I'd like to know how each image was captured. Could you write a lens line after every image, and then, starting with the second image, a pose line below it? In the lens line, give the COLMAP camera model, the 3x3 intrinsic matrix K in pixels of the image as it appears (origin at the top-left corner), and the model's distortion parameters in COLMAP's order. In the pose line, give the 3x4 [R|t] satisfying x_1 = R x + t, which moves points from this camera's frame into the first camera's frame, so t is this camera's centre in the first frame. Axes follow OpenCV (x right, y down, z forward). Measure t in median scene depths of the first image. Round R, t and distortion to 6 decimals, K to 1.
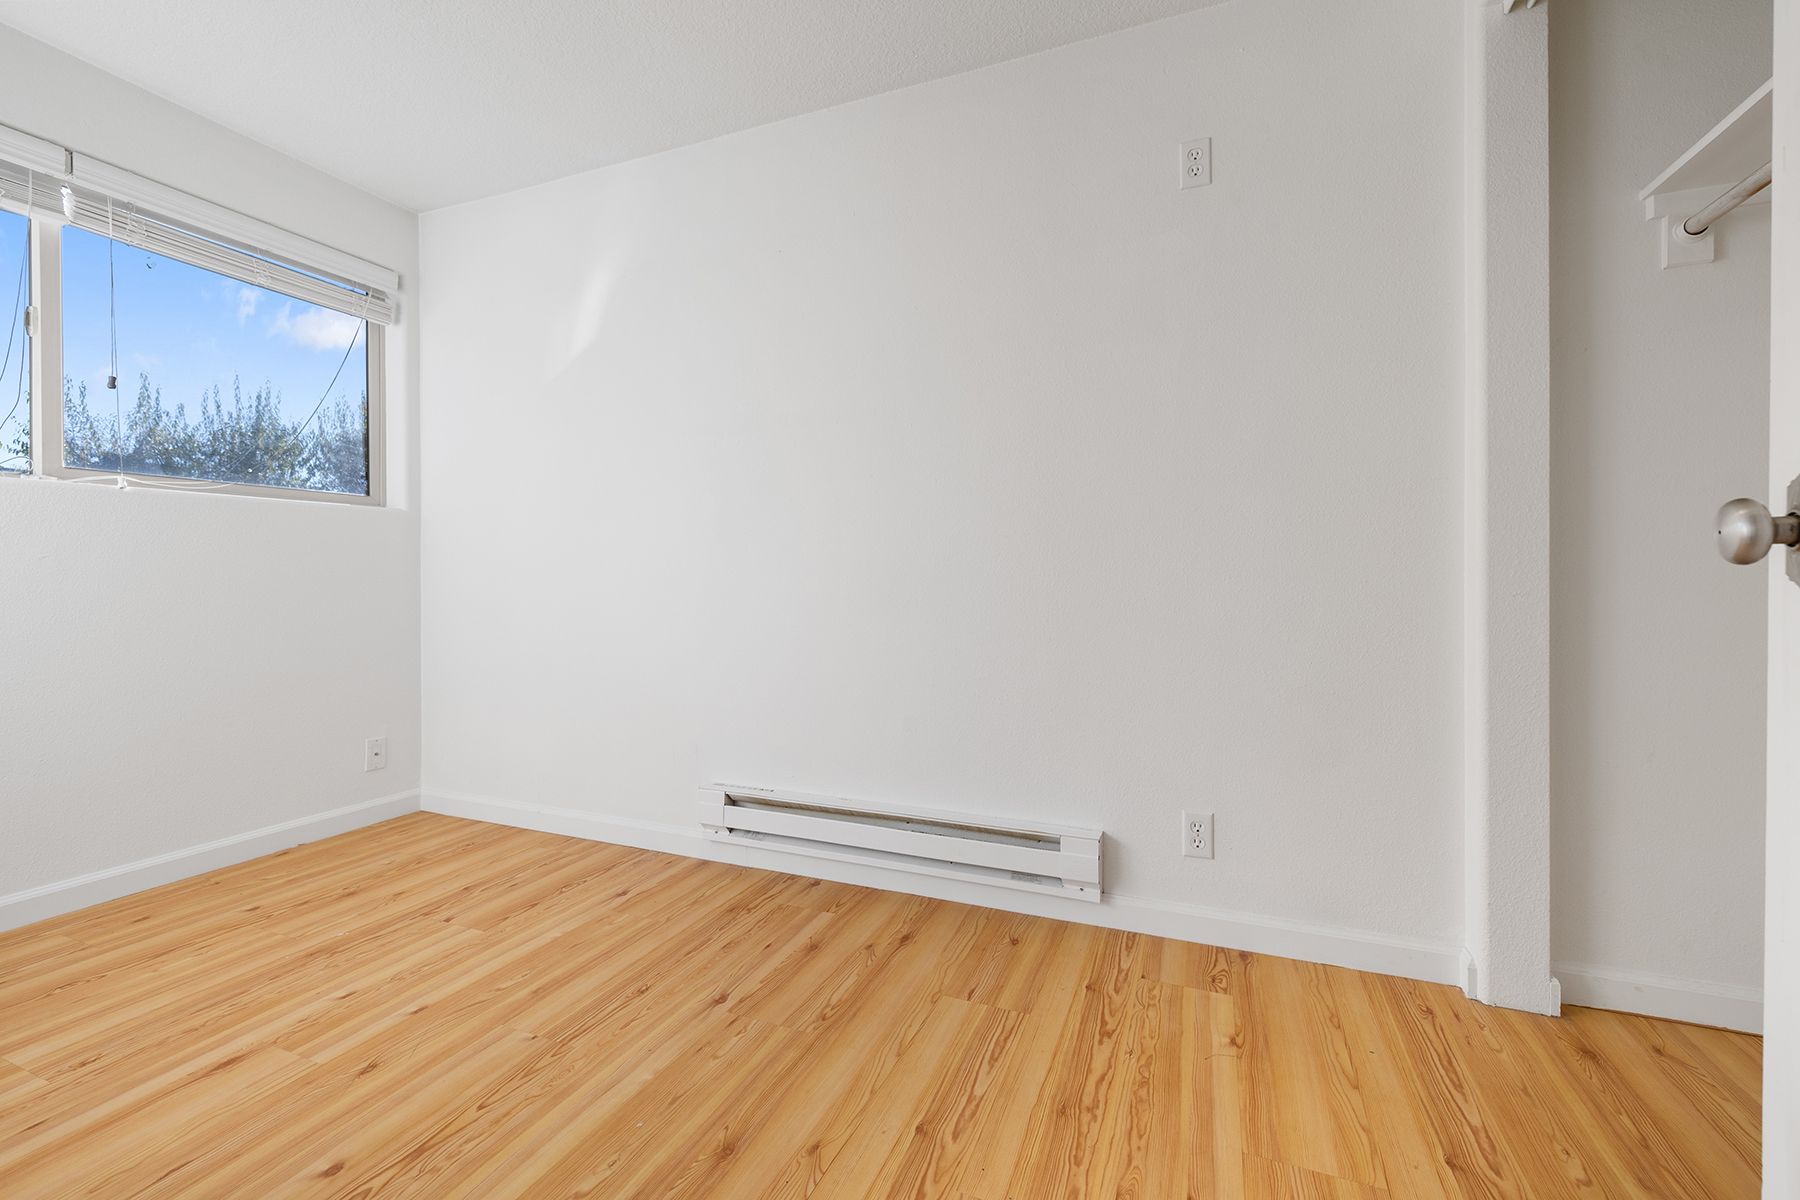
lens RADIAL K [[763.5, 0, 888.0], [0, 763.5, 583.7], [0, 0, 1]] dist [-0.000438, 0.000196]
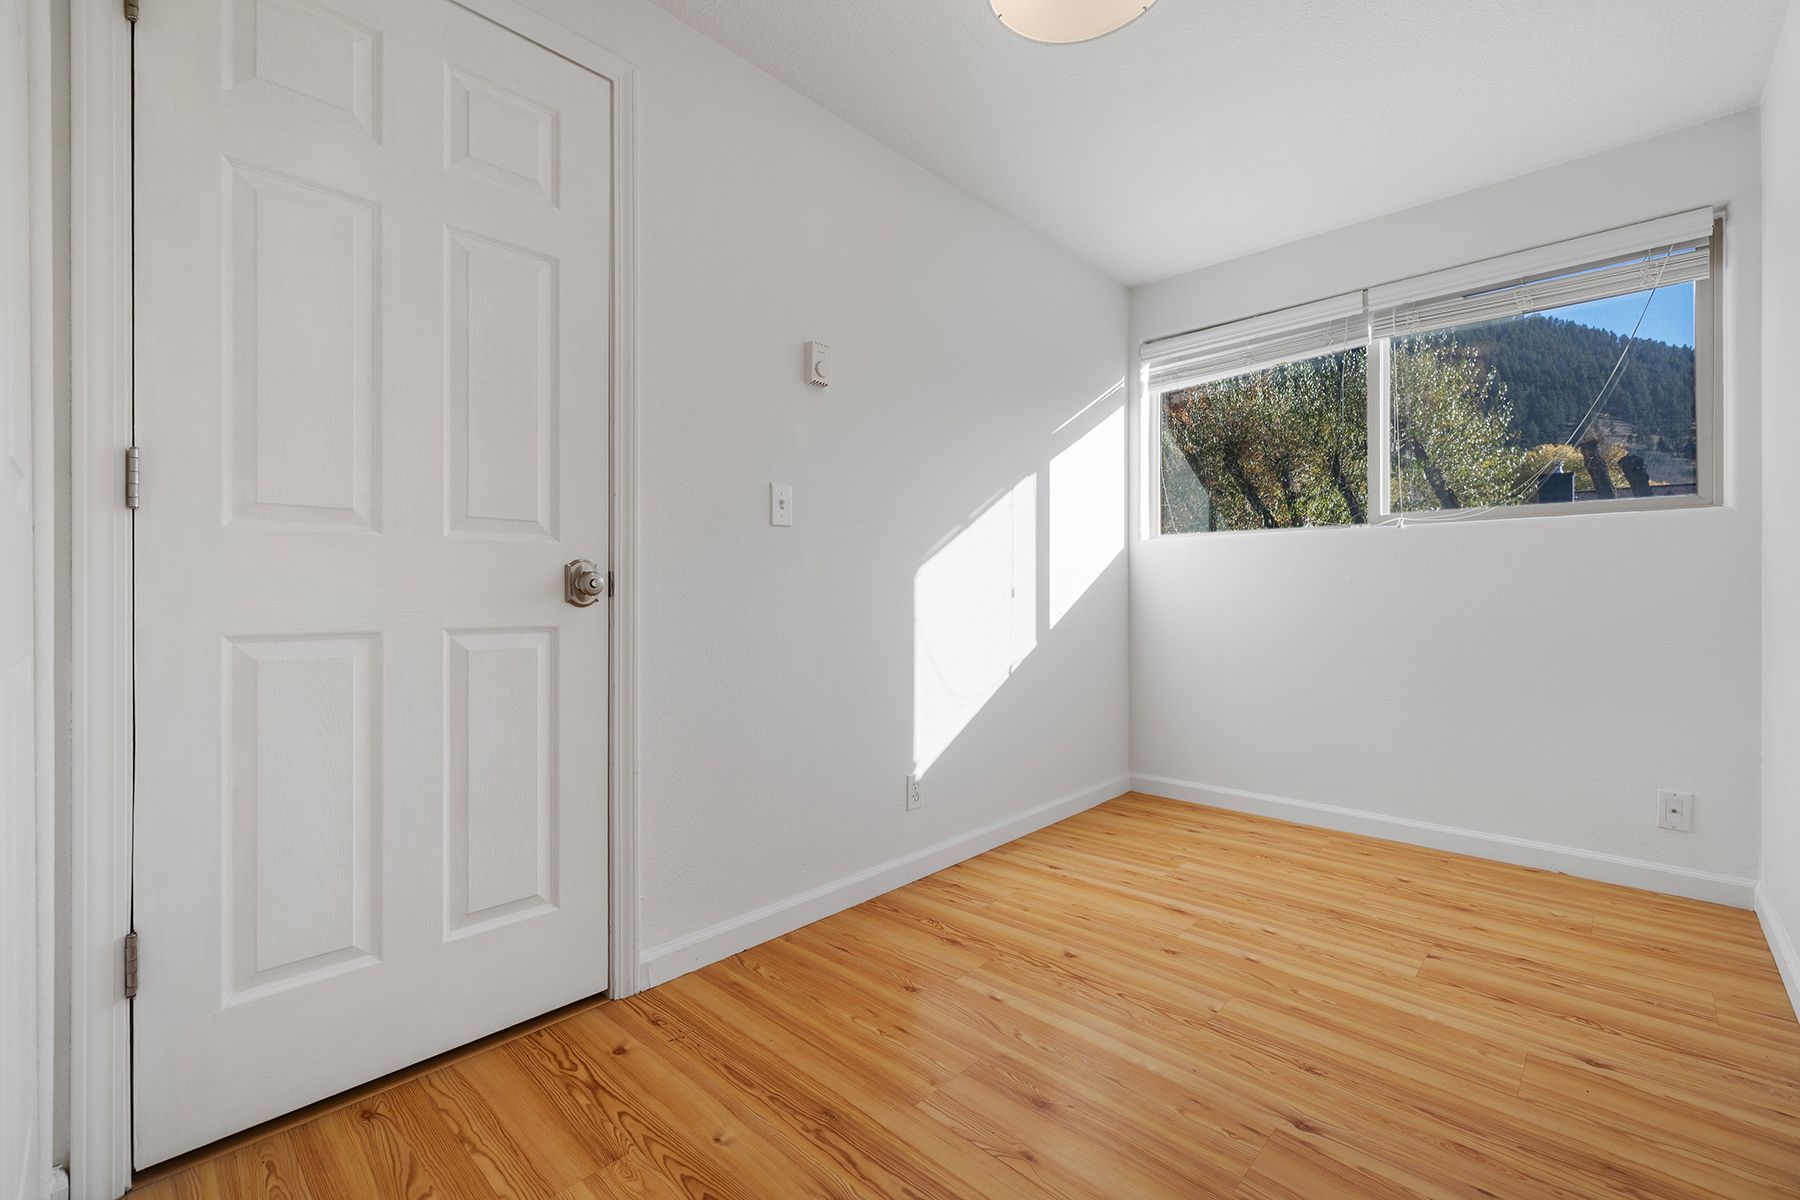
lens RADIAL K [[763.5, 0, 894.1], [0, 763.5, 595.2], [0, 0, 1]] dist [-0.000438, 0.000196]
pose [[-0.360734, 0.003725, -0.932661, 0.574094], [-0.004395, 0.999974, 0.005694, -0.013865], [0.932658, 0.006153, -0.360708, 0.742444]]
